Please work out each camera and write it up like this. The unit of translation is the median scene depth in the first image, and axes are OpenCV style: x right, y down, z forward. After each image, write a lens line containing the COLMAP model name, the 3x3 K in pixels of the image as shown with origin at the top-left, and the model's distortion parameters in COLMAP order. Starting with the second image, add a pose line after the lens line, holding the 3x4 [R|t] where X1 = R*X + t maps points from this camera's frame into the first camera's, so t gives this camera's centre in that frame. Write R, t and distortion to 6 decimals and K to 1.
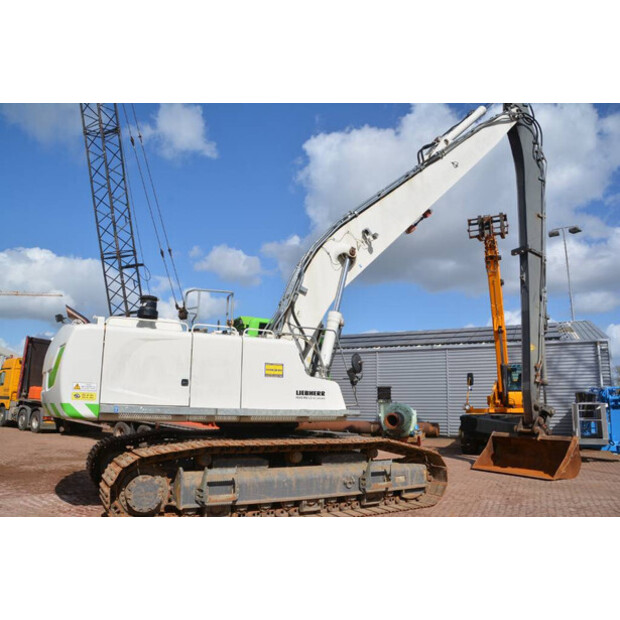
lens RADIAL K [[492.0, 0, 304.8], [0, 492.0, 312.6], [0, 0, 1]] dist [-0.170656, 0.126915]
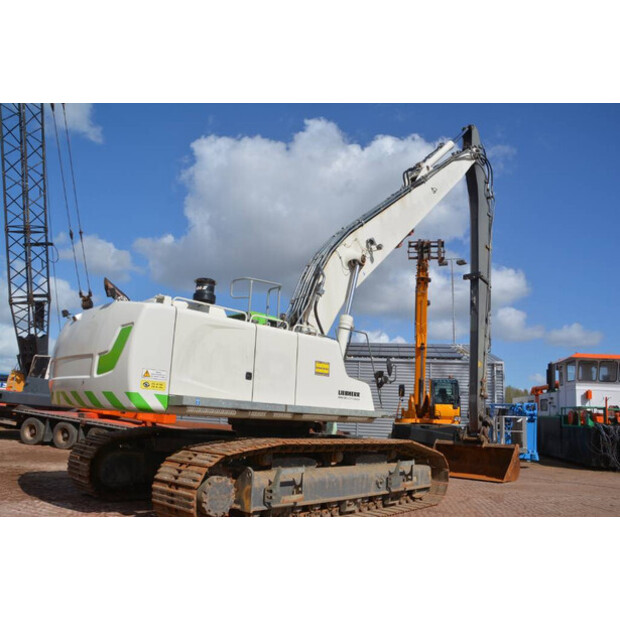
lens RADIAL K [[492.0, 0, 304.8], [0, 492.0, 312.6], [0, 0, 1]] dist [-0.170656, 0.126915]
pose [[0.954045, 0.094014, 0.284534, -0.254422], [-0.089009, 0.995564, -0.030498, 0.025493], [-0.286139, 0.003770, 0.958181, 0.042065]]
